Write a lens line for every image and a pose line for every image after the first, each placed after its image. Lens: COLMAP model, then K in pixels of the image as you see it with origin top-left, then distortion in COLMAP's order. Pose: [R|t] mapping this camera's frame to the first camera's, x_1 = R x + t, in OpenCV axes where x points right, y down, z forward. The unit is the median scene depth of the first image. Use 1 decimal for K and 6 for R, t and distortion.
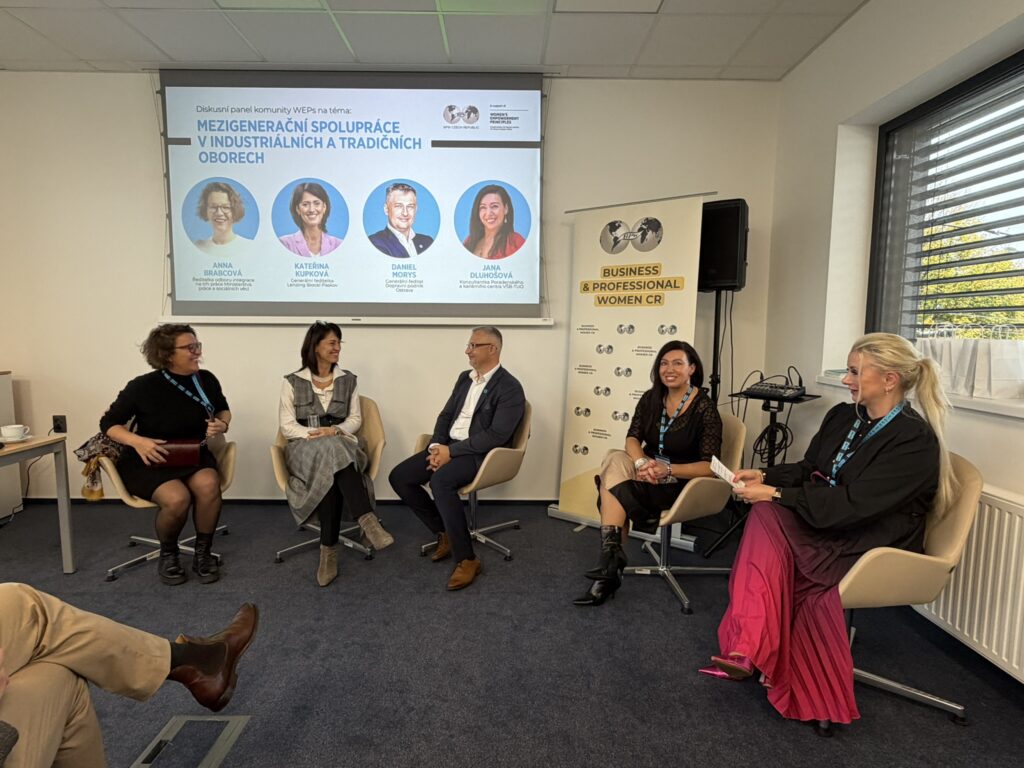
lens RADIAL K [[558.8, 0, 506.2], [0, 558.8, 383.8], [0, 0, 1]] dist [0.004645, 0.000470]
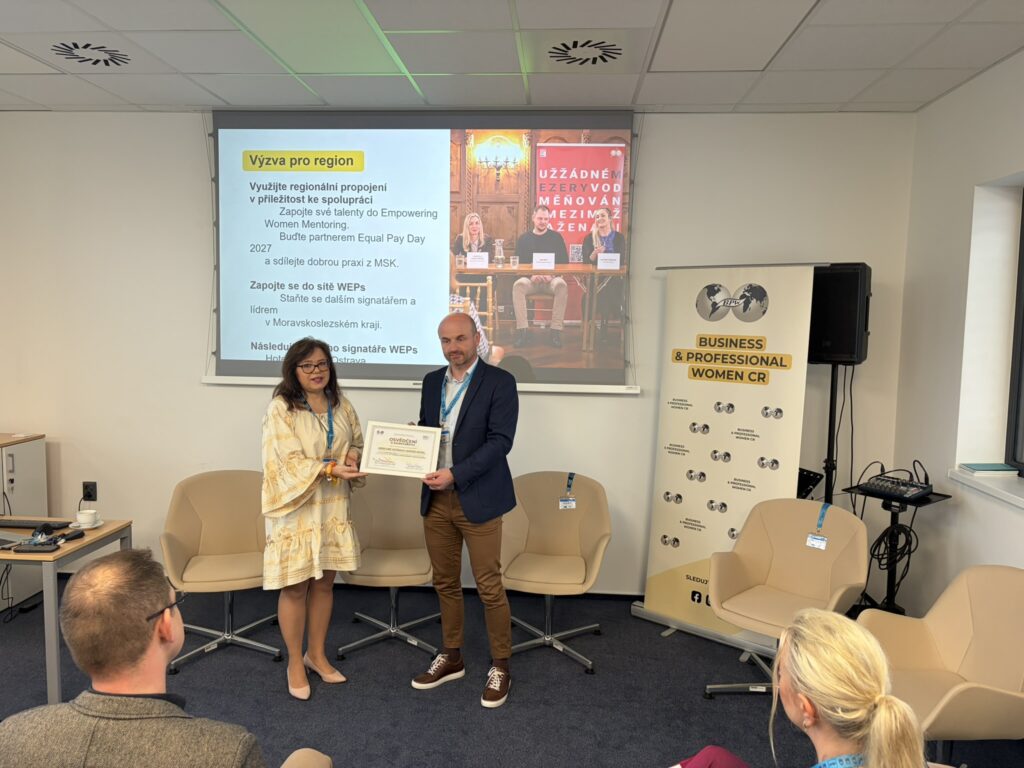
lens RADIAL K [[776.8, 0, 506.7], [0, 776.8, 383.9], [0, 0, 1]] dist [0.033623, -0.016366]
pose [[0.996957, 0.017672, -0.075919, -0.036547], [-0.018880, 0.999706, -0.015218, -0.113940], [0.075628, 0.016605, 0.996998, -0.258111]]
